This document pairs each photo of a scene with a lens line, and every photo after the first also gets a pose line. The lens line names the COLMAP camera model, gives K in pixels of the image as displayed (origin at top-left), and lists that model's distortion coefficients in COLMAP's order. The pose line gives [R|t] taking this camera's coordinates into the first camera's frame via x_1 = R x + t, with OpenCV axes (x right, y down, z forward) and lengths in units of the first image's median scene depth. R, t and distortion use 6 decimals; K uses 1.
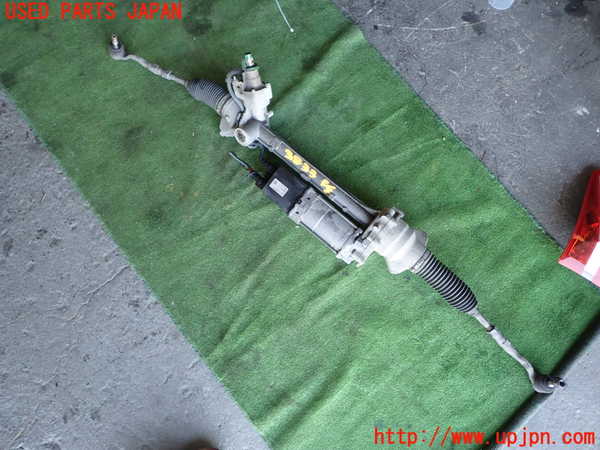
lens RADIAL K [[443.1, 0, 300.0], [0, 443.1, 225.0], [0, 0, 1]] dist [-0.001710, -0.004589]
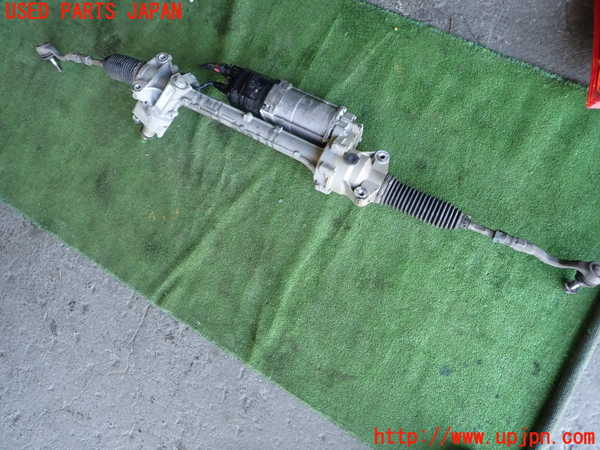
lens RADIAL K [[443.1, 0, 300.0], [0, 443.1, 225.0], [0, 0, 1]] dist [-0.001710, -0.004589]
pose [[0.885221, -0.393835, -0.247544, 0.243542], [0.418844, 0.906340, 0.055834, 0.015122], [0.202369, -0.153107, 0.967267, 0.123806]]
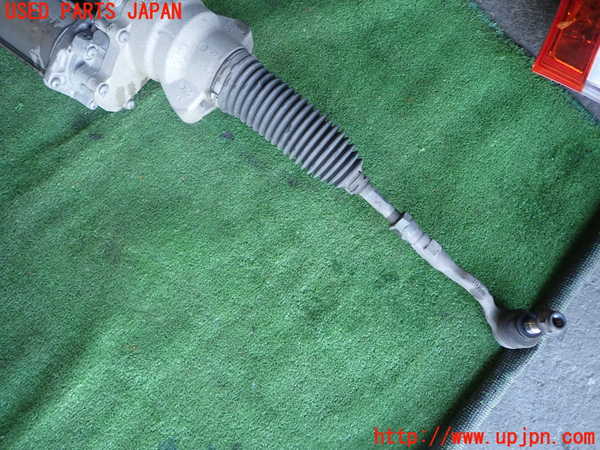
lens RADIAL K [[443.1, 0, 300.0], [0, 443.1, 225.0], [0, 0, 1]] dist [-0.001710, -0.004589]
pose [[0.995780, -0.070936, 0.058227, 0.286207], [0.069500, 0.997234, 0.026327, 0.208222], [-0.059934, -0.022169, 0.997956, 0.519357]]
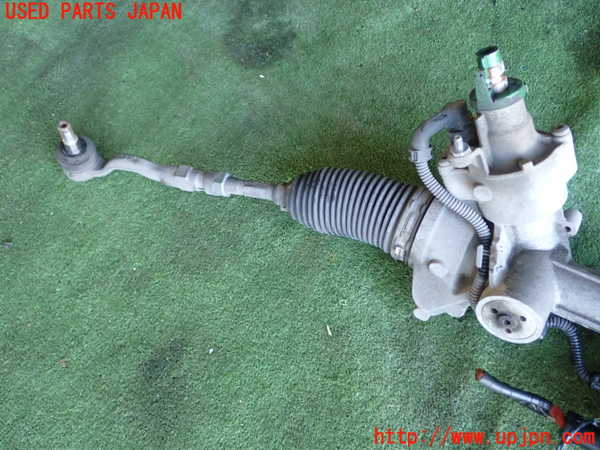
lens RADIAL K [[626.9, 0, 300.0], [0, 626.9, 225.0], [0, 0, 1]] dist [-0.008313, -0.008590]
pose [[0.961771, -0.254764, -0.100455, -0.208463], [0.234382, 0.955485, -0.179201, -0.216782], [0.141638, 0.148806, 0.978670, 0.554601]]
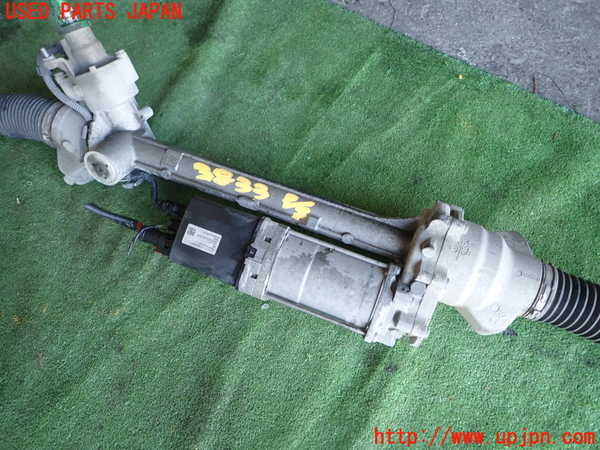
lens RADIAL K [[443.1, 0, 300.0], [0, 443.1, 225.0], [0, 0, 1]] dist [-0.001710, -0.004589]
pose [[0.944815, -0.305036, 0.119487, 0.000094], [0.321615, 0.933069, -0.161078, 0.011663], [-0.062355, 0.190618, 0.979682, 0.515015]]
